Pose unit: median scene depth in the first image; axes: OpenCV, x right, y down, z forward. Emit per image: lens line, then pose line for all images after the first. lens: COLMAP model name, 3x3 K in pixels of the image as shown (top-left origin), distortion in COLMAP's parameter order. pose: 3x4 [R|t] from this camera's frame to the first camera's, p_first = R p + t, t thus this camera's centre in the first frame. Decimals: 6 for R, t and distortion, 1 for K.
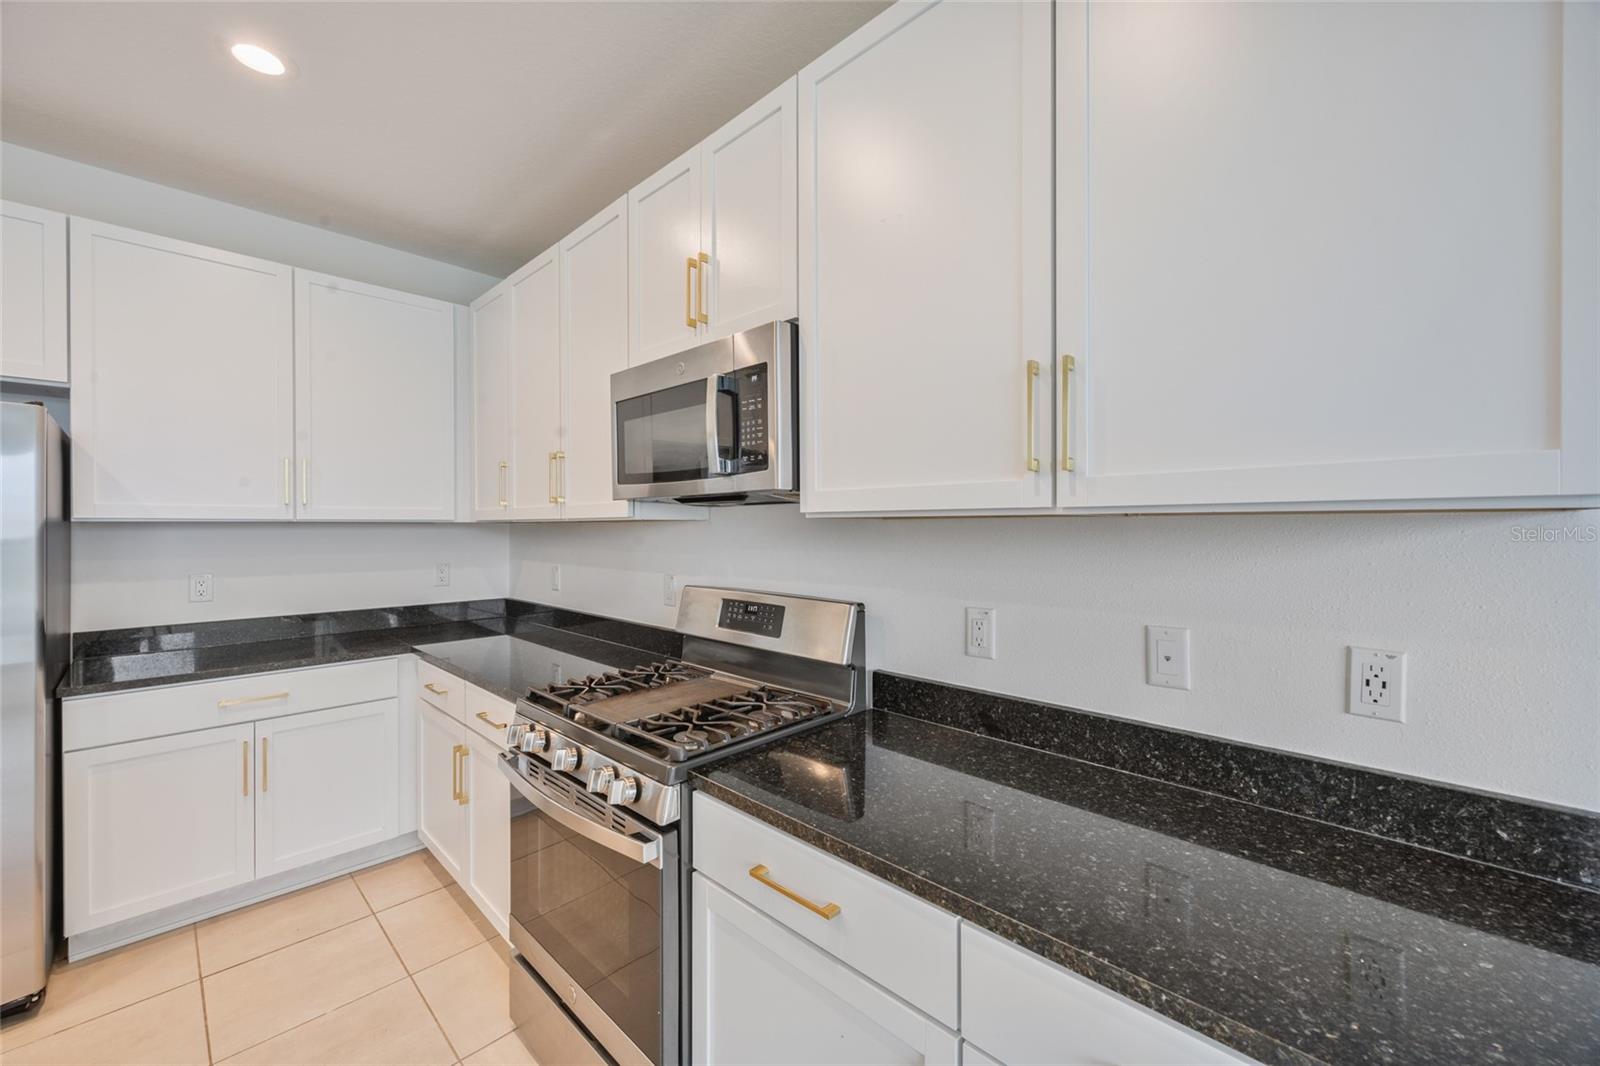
lens RADIAL K [[618.3, 0, 795.9], [0, 618.3, 527.1], [0, 0, 1]] dist [0.006374, -0.000112]
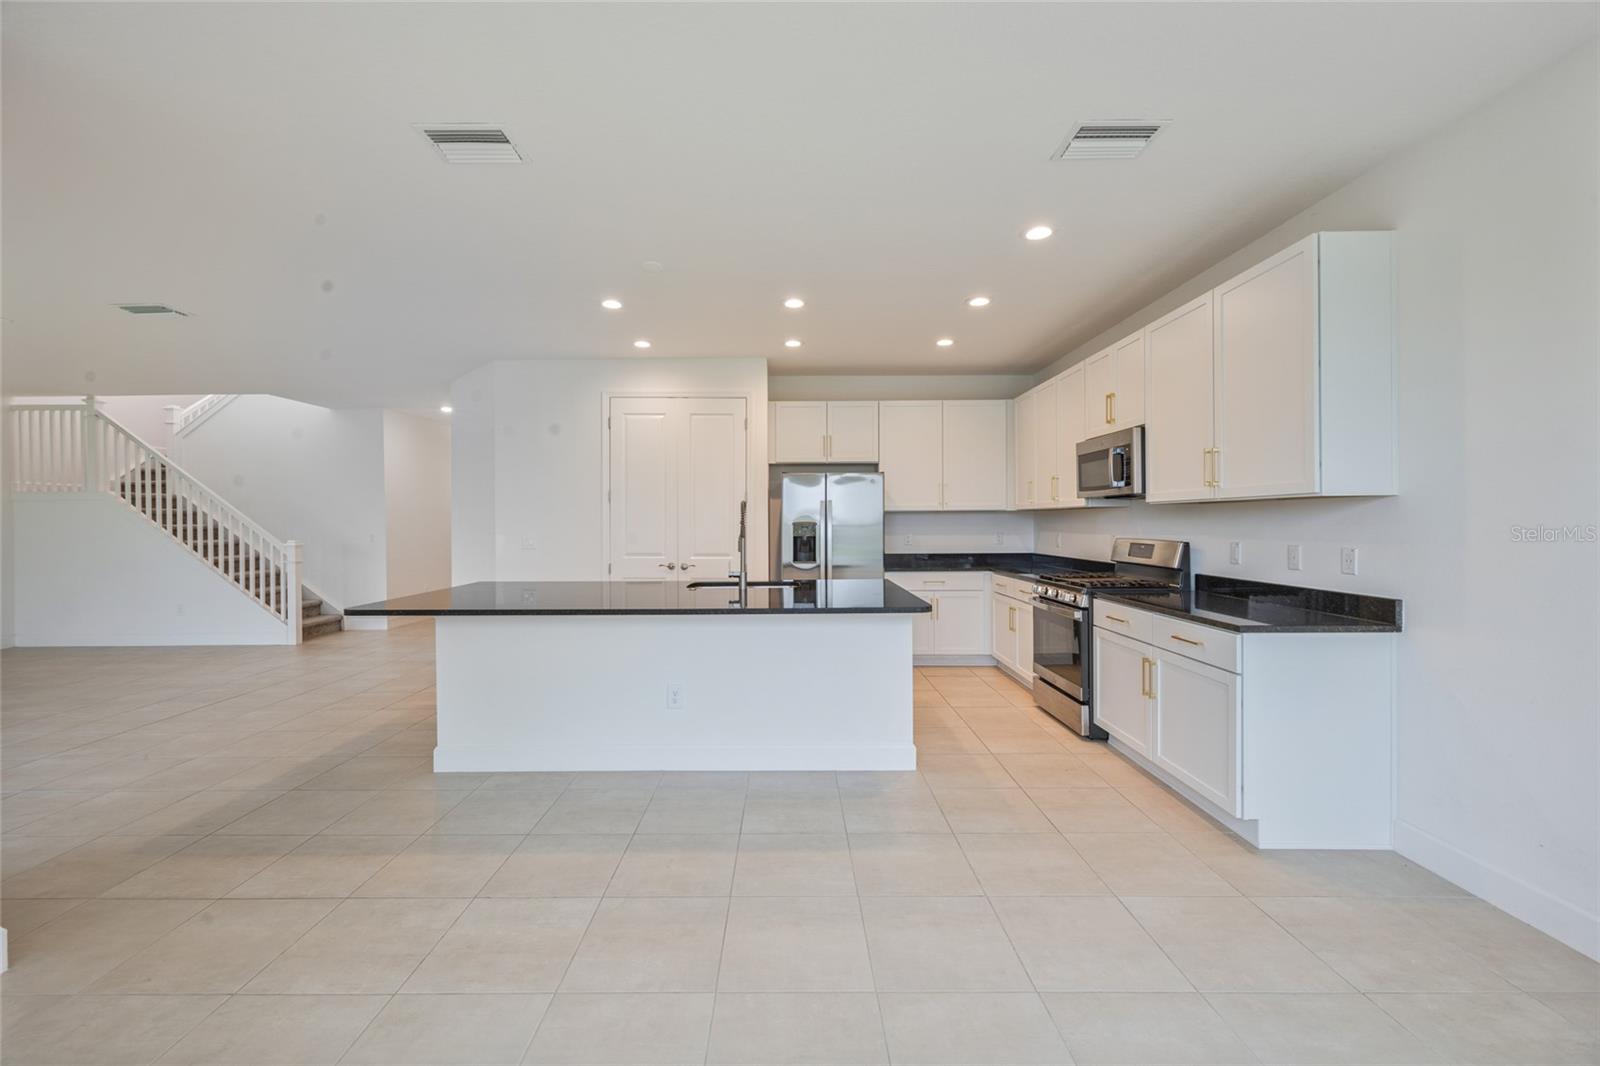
lens RADIAL K [[618.3, 0, 795.3], [0, 618.3, 525.7], [0, 0, 1]] dist [0.006374, -0.000112]
pose [[0.694371, 0.002171, -0.719613, 0.682953], [0.002282, 0.999984, 0.005219, 0.046231], [0.719613, -0.005266, 0.694355, -1.451422]]
